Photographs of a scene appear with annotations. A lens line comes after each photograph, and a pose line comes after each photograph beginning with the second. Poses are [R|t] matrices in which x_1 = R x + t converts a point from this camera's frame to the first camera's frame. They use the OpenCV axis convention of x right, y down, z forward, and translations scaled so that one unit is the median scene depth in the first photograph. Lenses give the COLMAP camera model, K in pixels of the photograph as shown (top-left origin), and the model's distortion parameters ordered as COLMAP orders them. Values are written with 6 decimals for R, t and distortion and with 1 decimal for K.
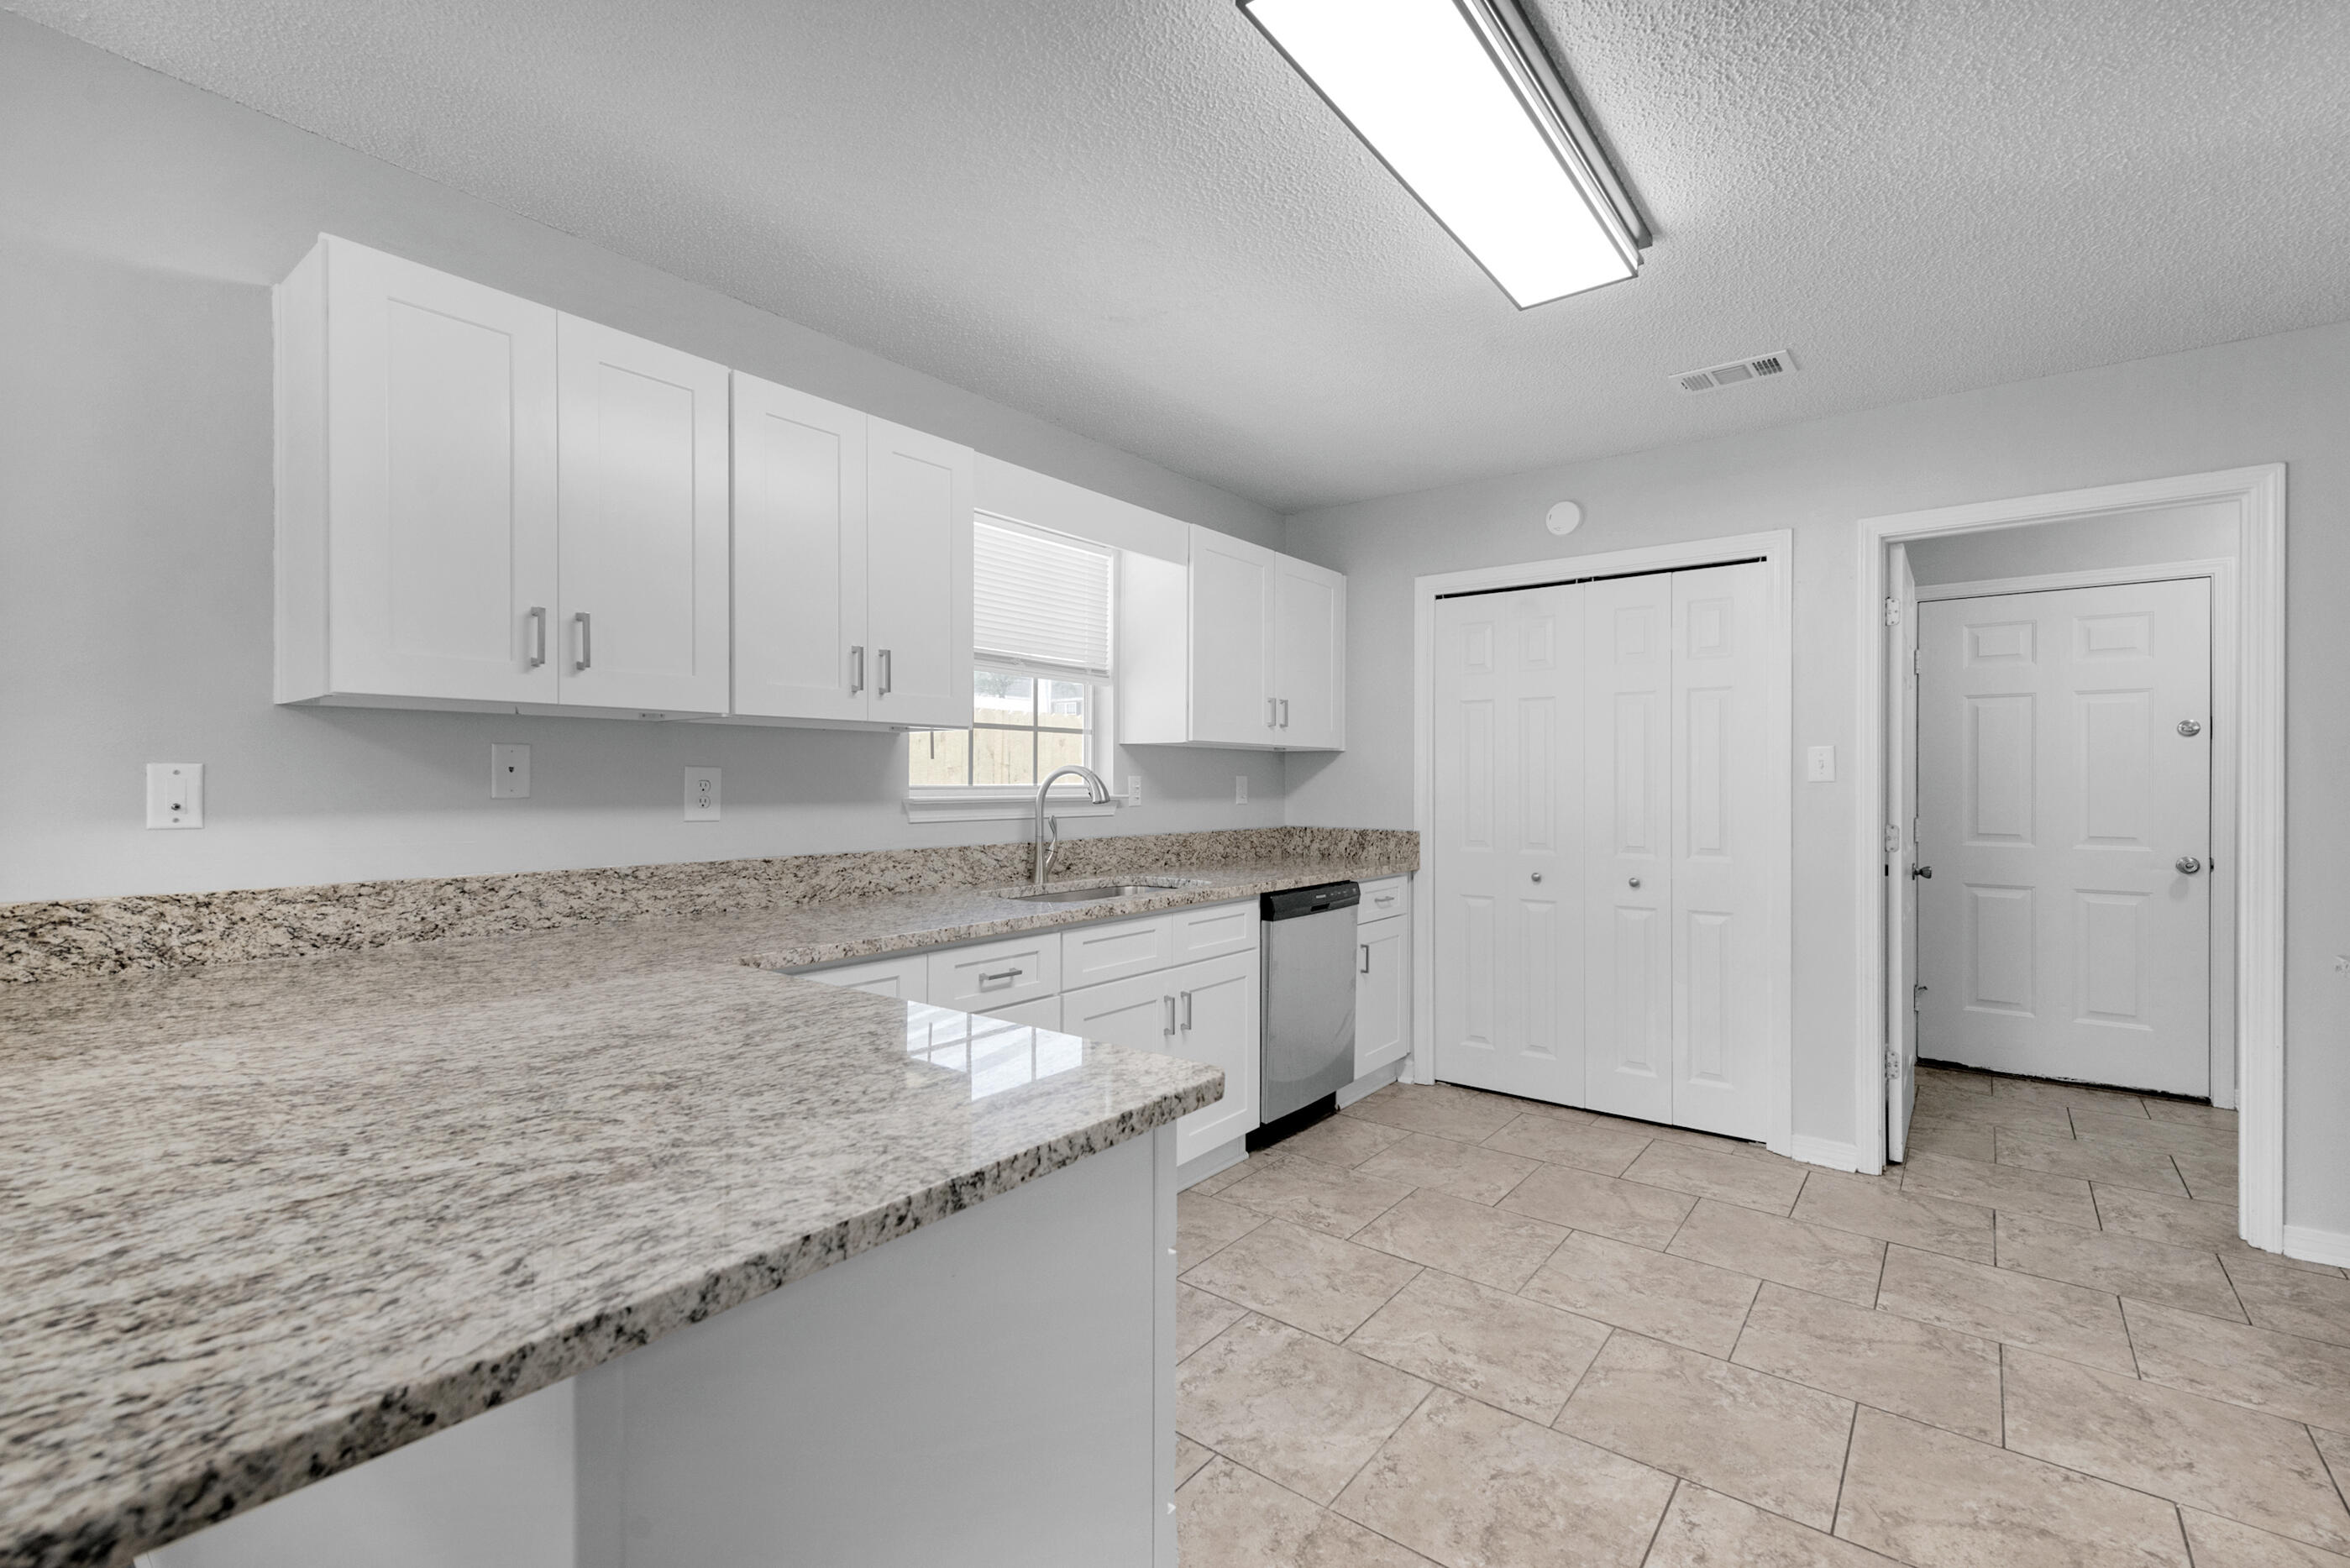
lens RADIAL K [[1012.5, 0, 1181.7], [0, 1012.5, 788.3], [0, 0, 1]] dist [0.019250, -0.007805]
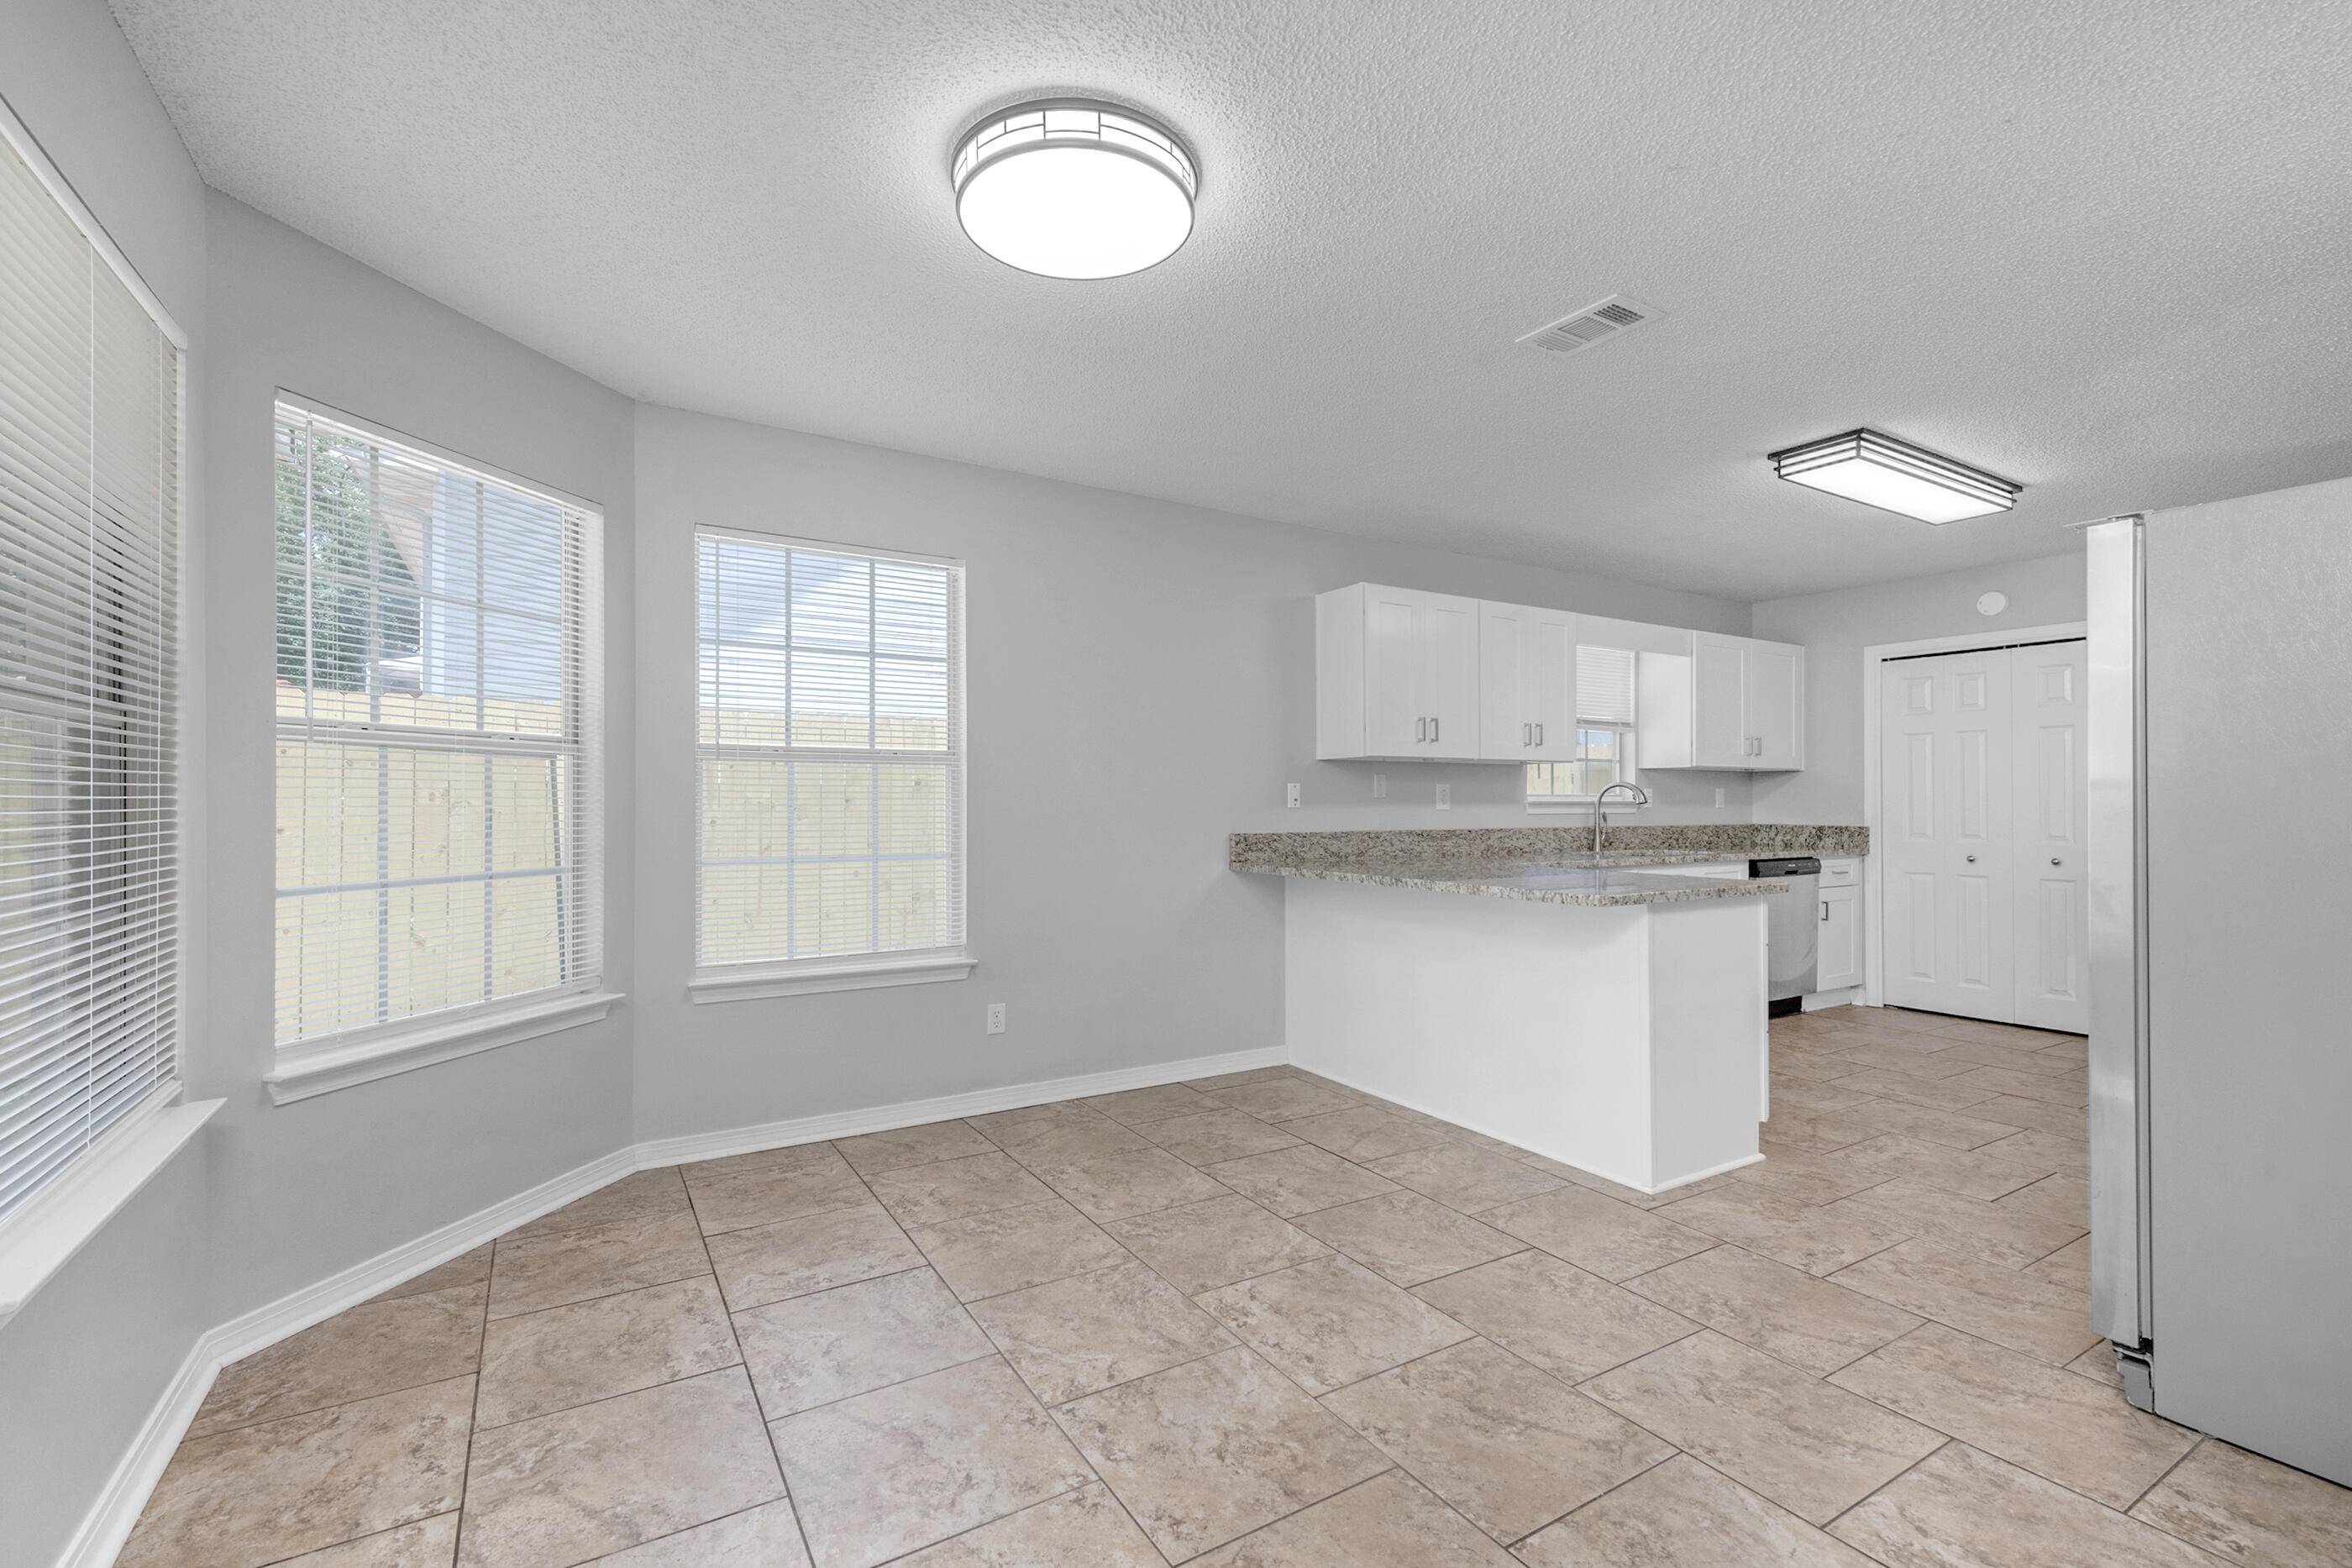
lens RADIAL K [[937.8, 0, 1202.2], [0, 937.8, 792.7], [0, 0, 1]] dist [0.035383, -0.012729]
pose [[0.926699, -0.002677, -0.375795, -0.207284], [-0.002341, 0.999914, -0.012896, 0.022361], [0.375797, 0.012831, 0.926613, -0.934784]]
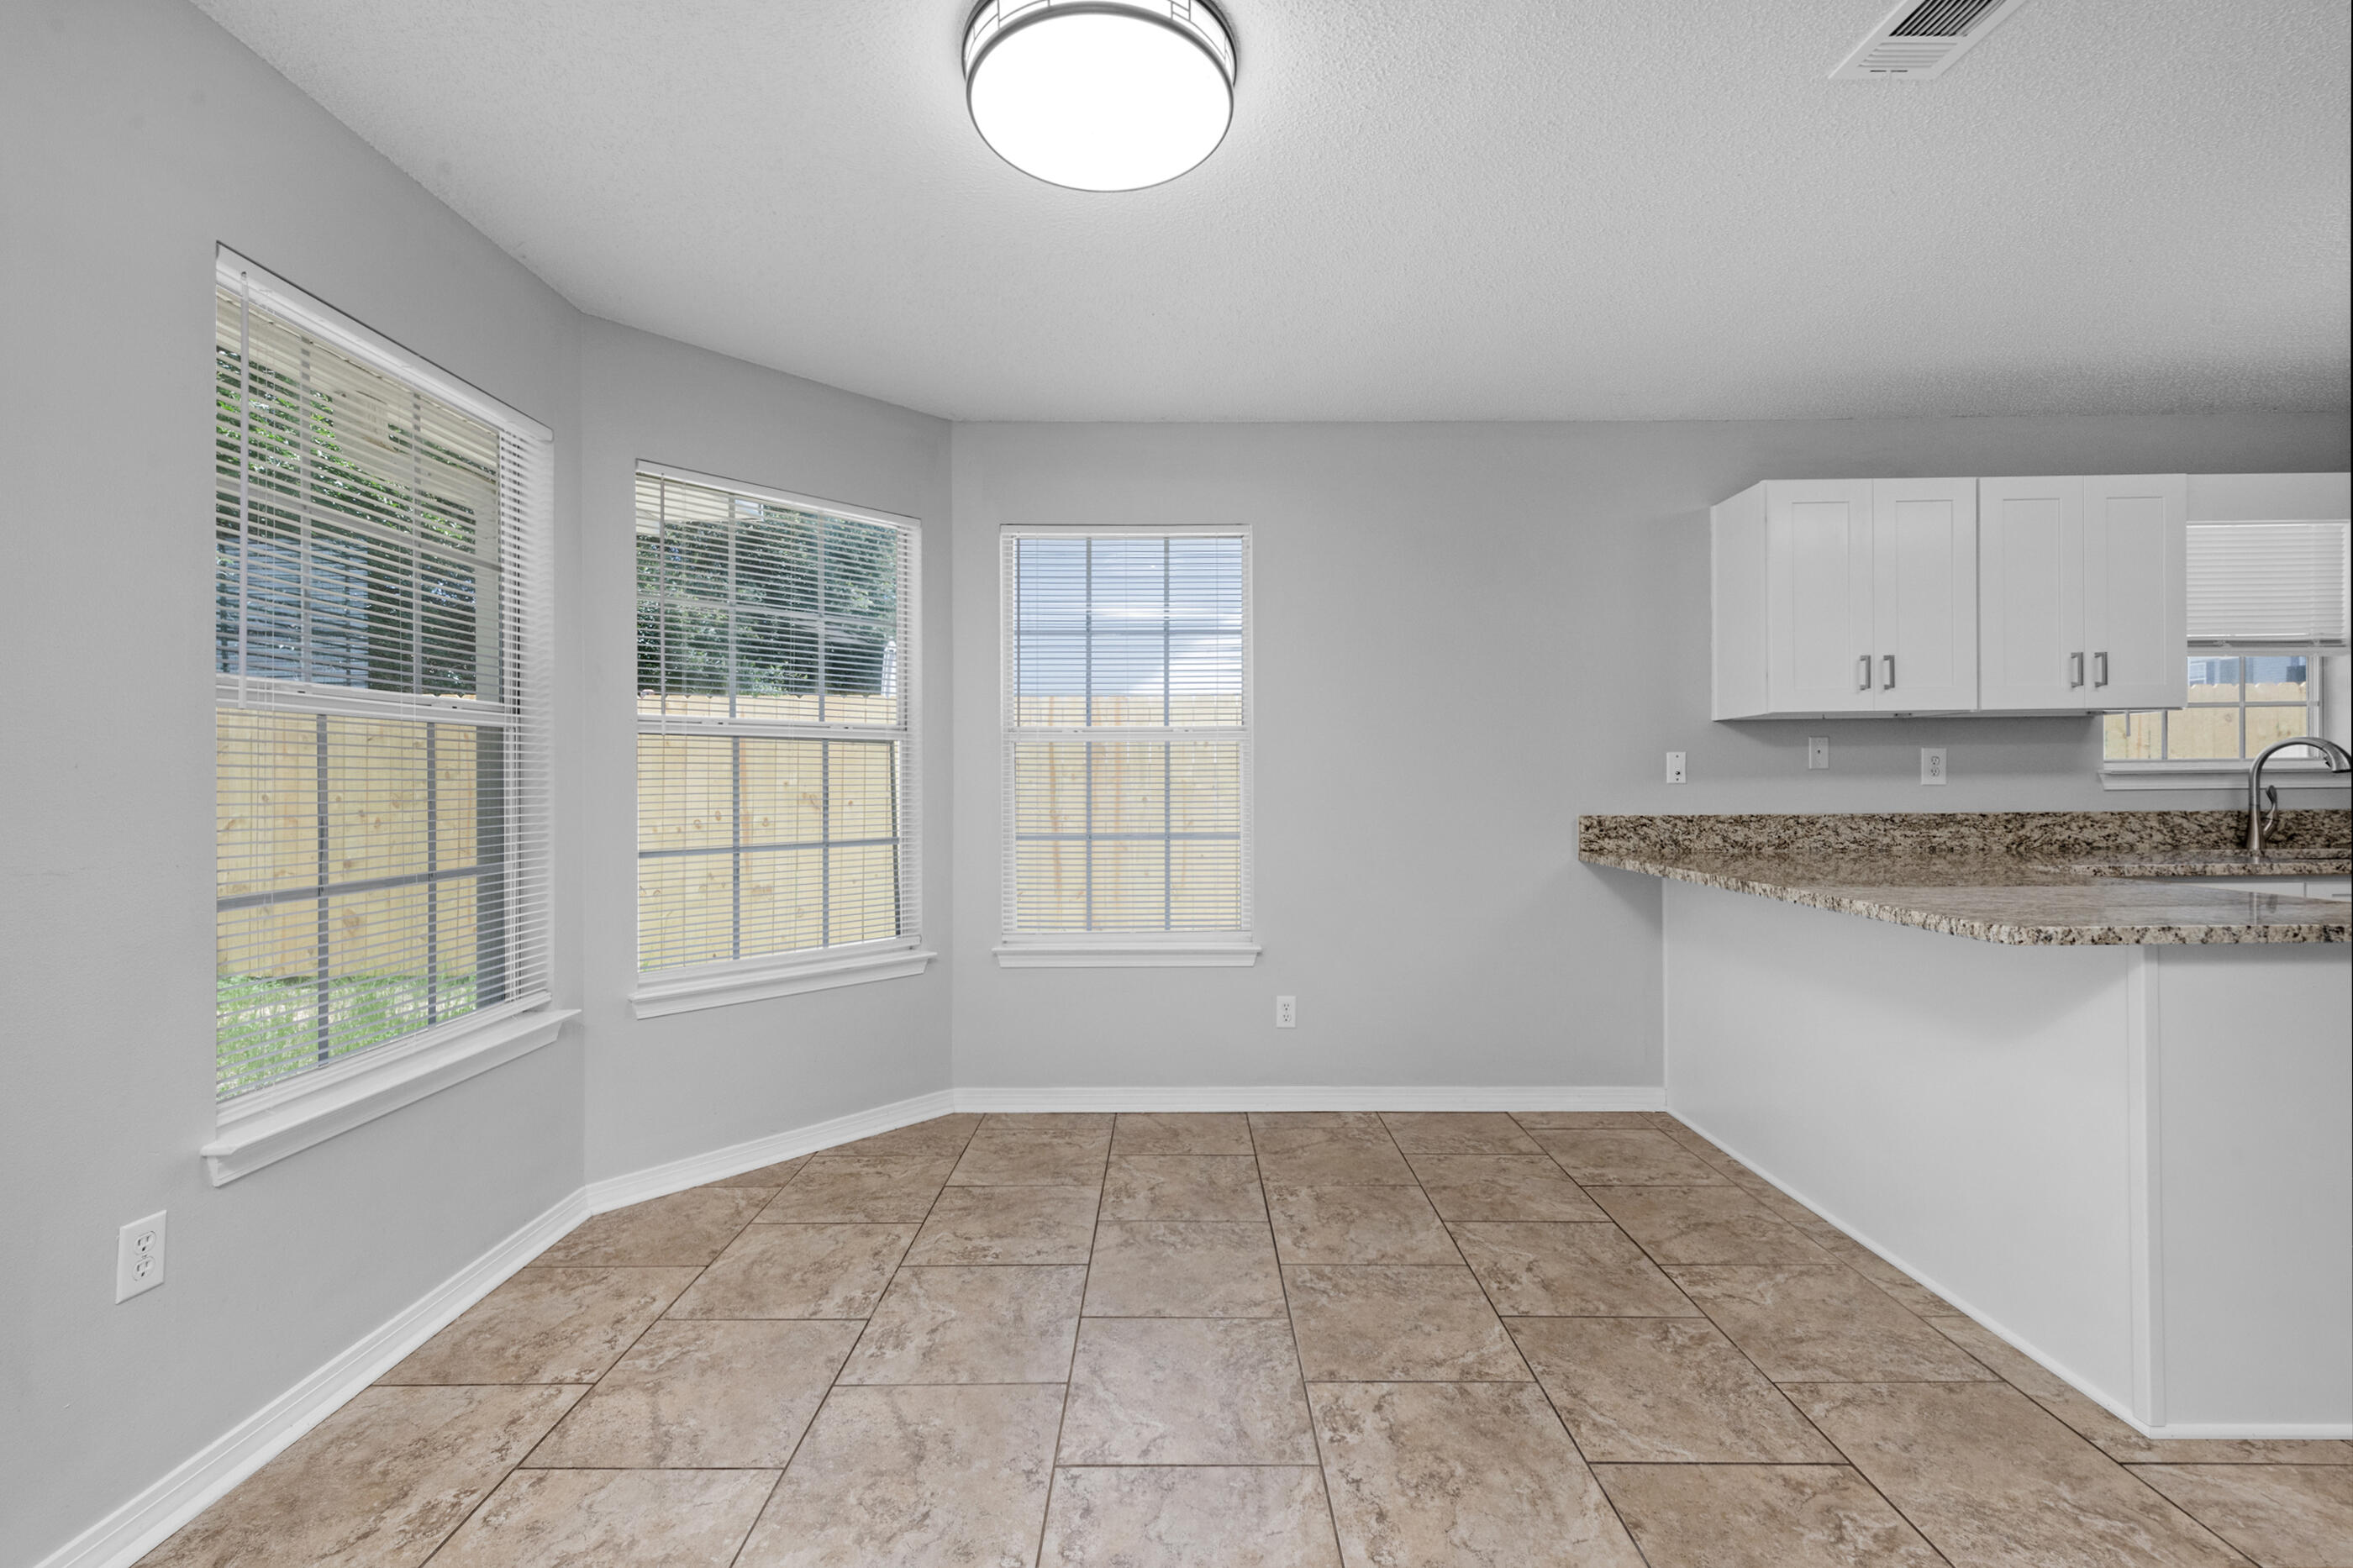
lens RADIAL K [[968.4, 0, 1182.8], [0, 968.4, 776.6], [0, 0, 1]] dist [0.012145, -0.005876]
pose [[0.624382, -0.008196, -0.781076, -0.055717], [0.004373, 0.999966, -0.006997, 0.024395], [0.781107, 0.000954, 0.624396, -0.694044]]
